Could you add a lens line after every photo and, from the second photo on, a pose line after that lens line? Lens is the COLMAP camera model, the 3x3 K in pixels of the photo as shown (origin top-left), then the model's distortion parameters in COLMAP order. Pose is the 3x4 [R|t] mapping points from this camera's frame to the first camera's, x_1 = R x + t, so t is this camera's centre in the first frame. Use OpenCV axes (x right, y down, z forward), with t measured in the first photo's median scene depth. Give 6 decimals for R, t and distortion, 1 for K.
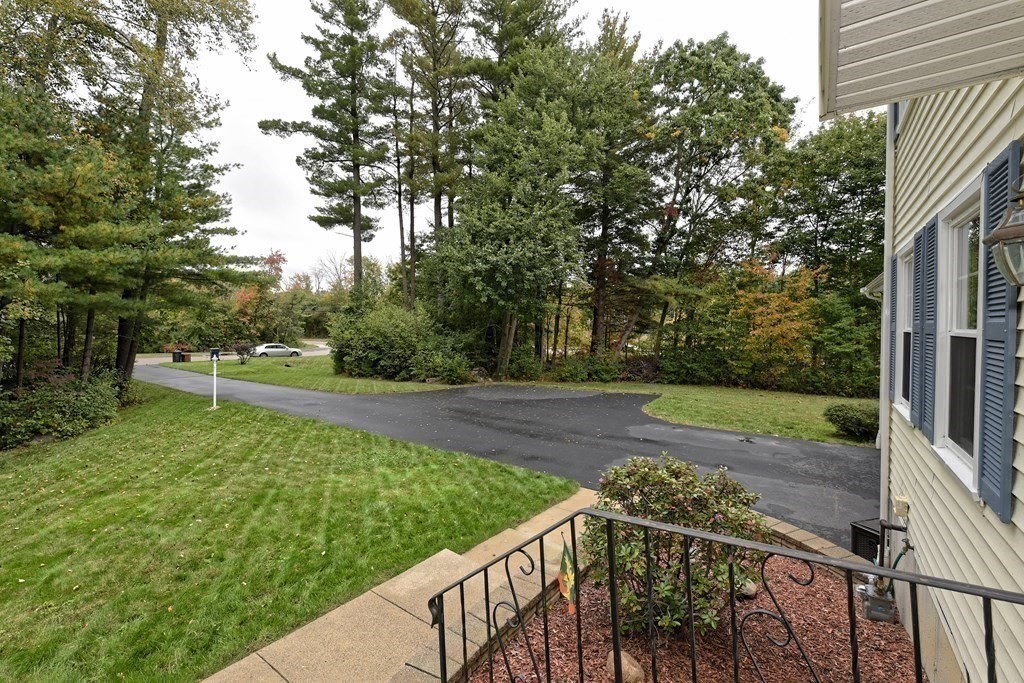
lens RADIAL K [[443.1, 0, 513.9], [0, 443.1, 330.9], [0, 0, 1]] dist [0.000223, -0.000098]
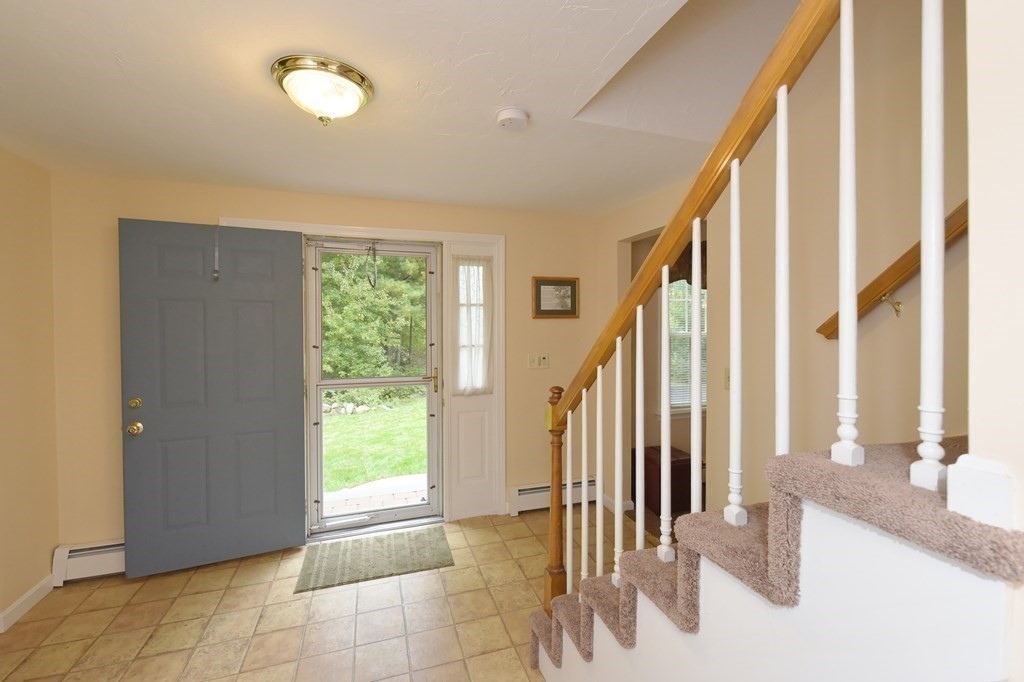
lens RADIAL K [[443.1, 0, 513.9], [0, 443.1, 330.4], [0, 0, 1]] dist [0.000223, -0.000098]
pose [[0.800842, -0.001788, -0.598873, 0.350205], [-0.000079, 0.999995, -0.003093, -0.004693], [0.598876, 0.002524, 0.800838, -0.195660]]
